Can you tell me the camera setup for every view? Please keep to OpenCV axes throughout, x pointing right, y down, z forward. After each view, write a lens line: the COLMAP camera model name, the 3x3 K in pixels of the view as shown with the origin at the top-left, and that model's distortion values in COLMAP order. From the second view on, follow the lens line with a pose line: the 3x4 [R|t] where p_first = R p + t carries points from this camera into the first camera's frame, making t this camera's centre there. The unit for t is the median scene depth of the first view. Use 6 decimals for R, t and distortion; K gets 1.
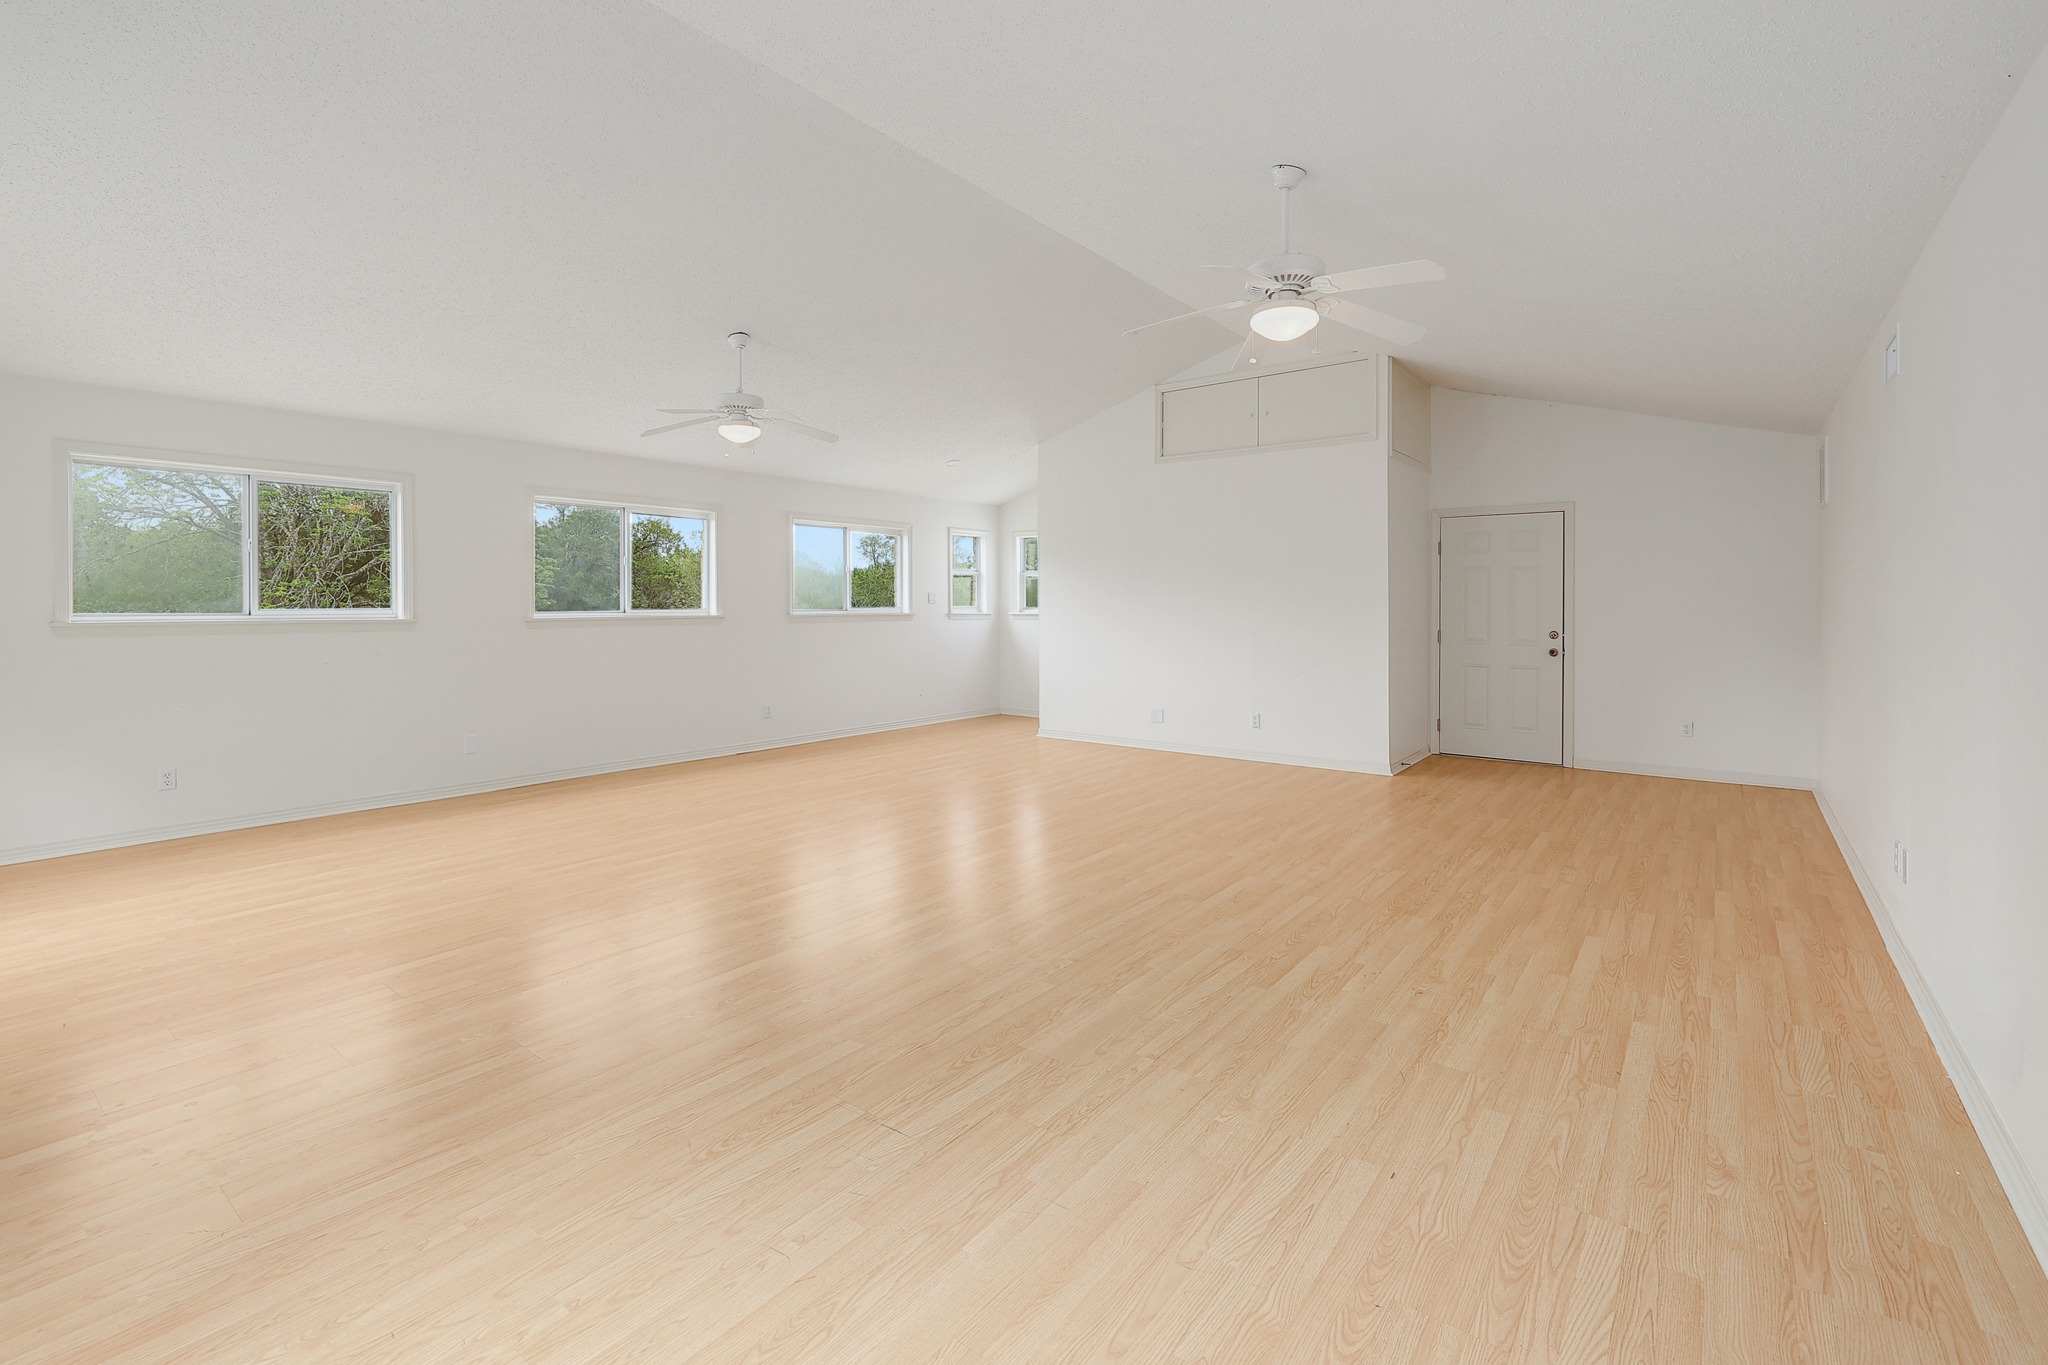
lens RADIAL K [[915.2, 0, 1025.7], [0, 915.2, 625.5], [0, 0, 1]] dist [-0.003238, -0.000640]
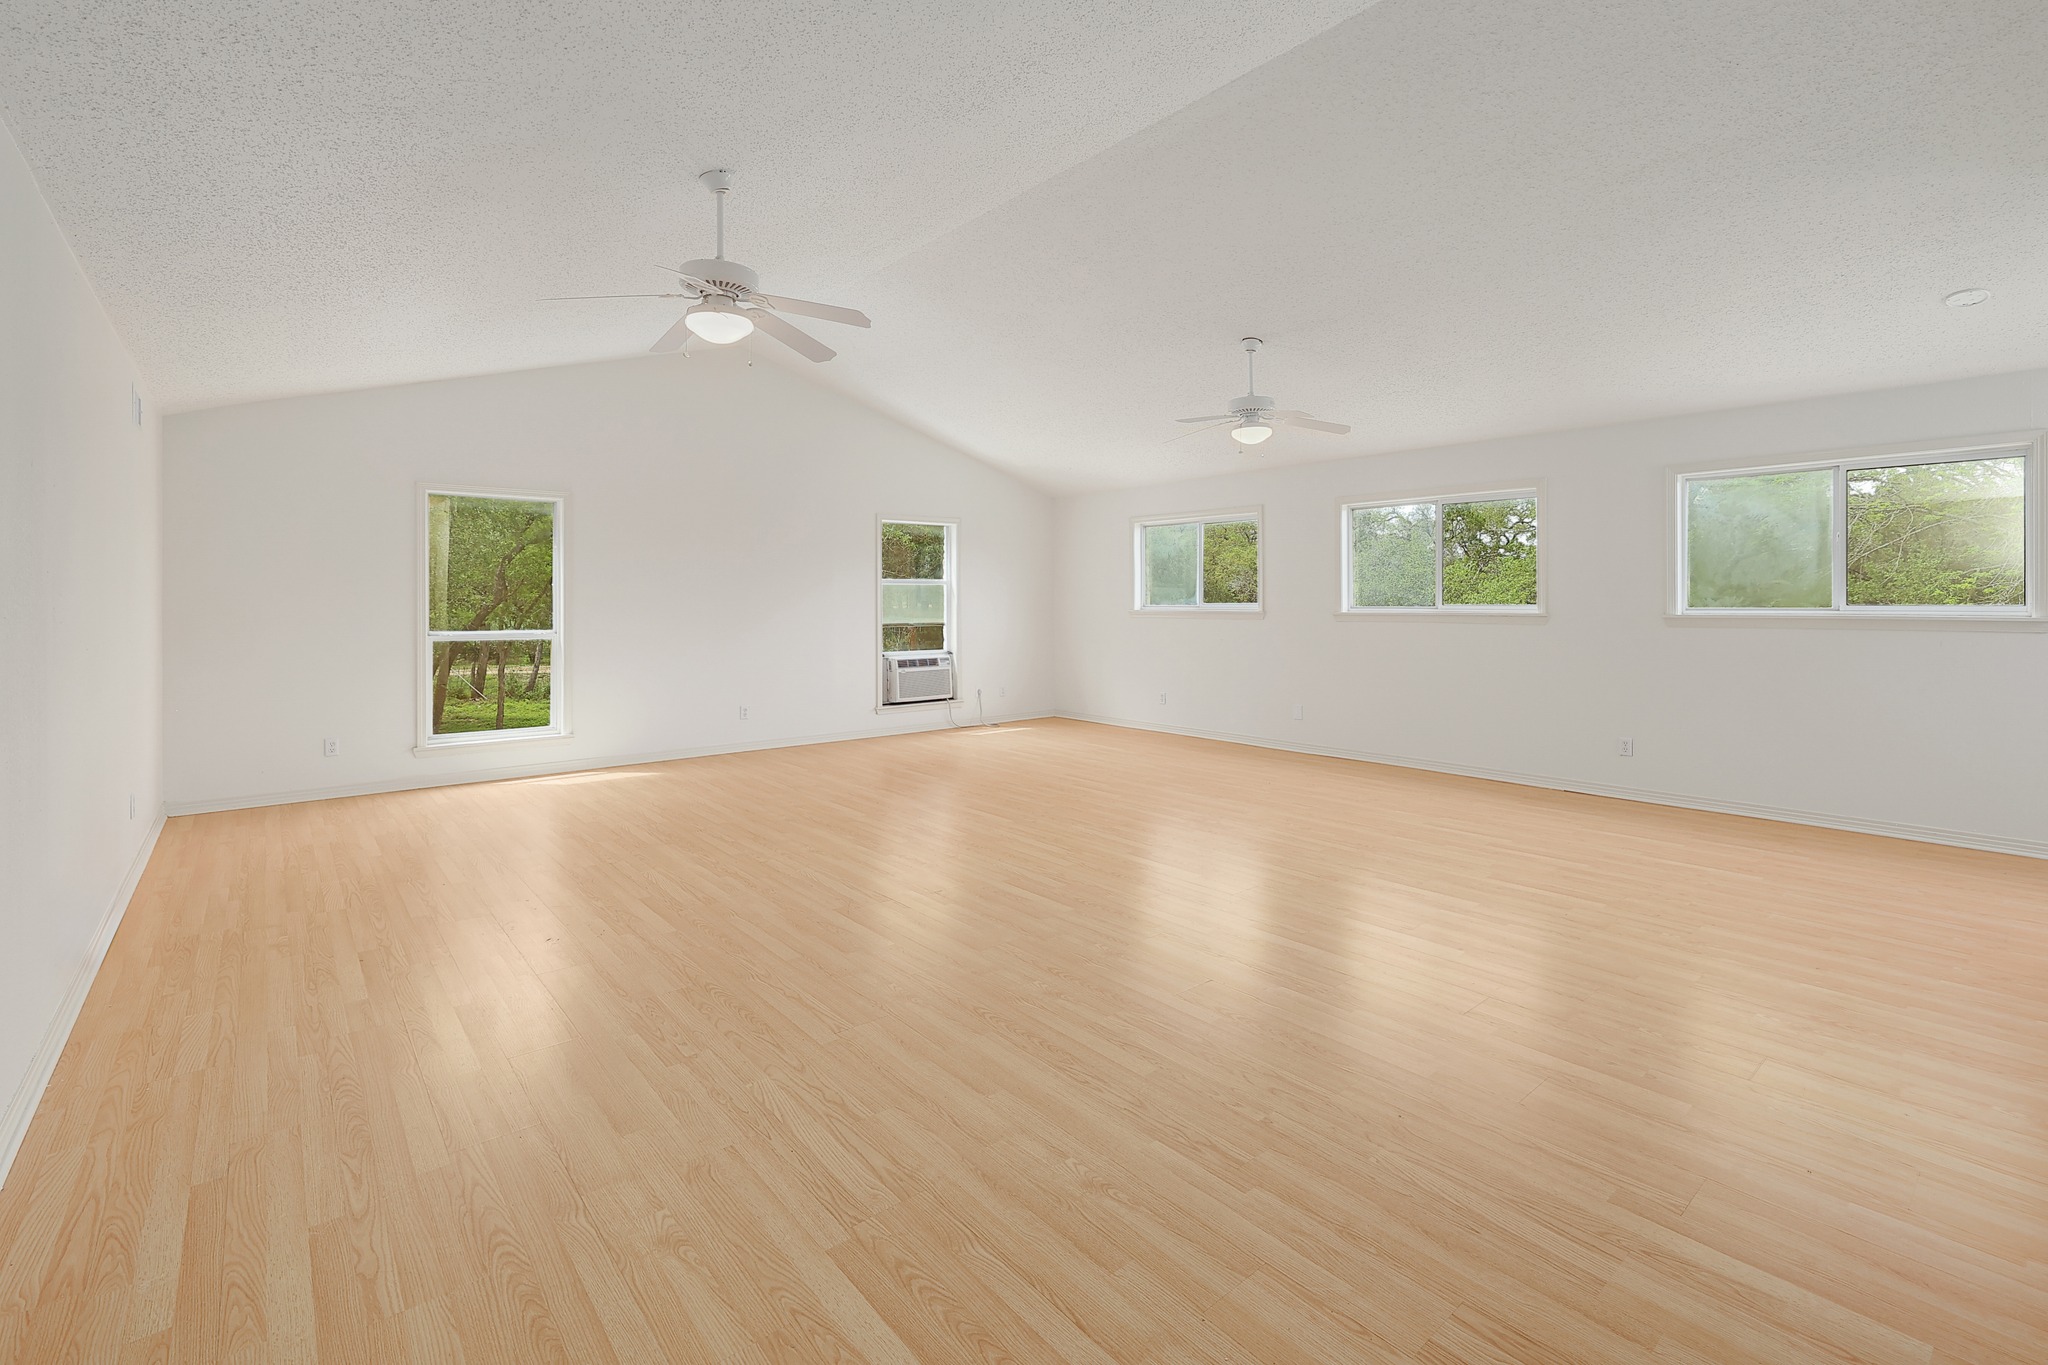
lens RADIAL K [[896.0, 0, 1020.3], [0, 896.0, 661.2], [0, 0, 1]] dist [-0.006727, 0.000175]
pose [[-0.216597, 0.067090, -0.973953, 1.226738], [-0.020957, 0.997086, 0.073344, -0.040850], [0.976036, 0.036297, -0.214560, 1.609058]]
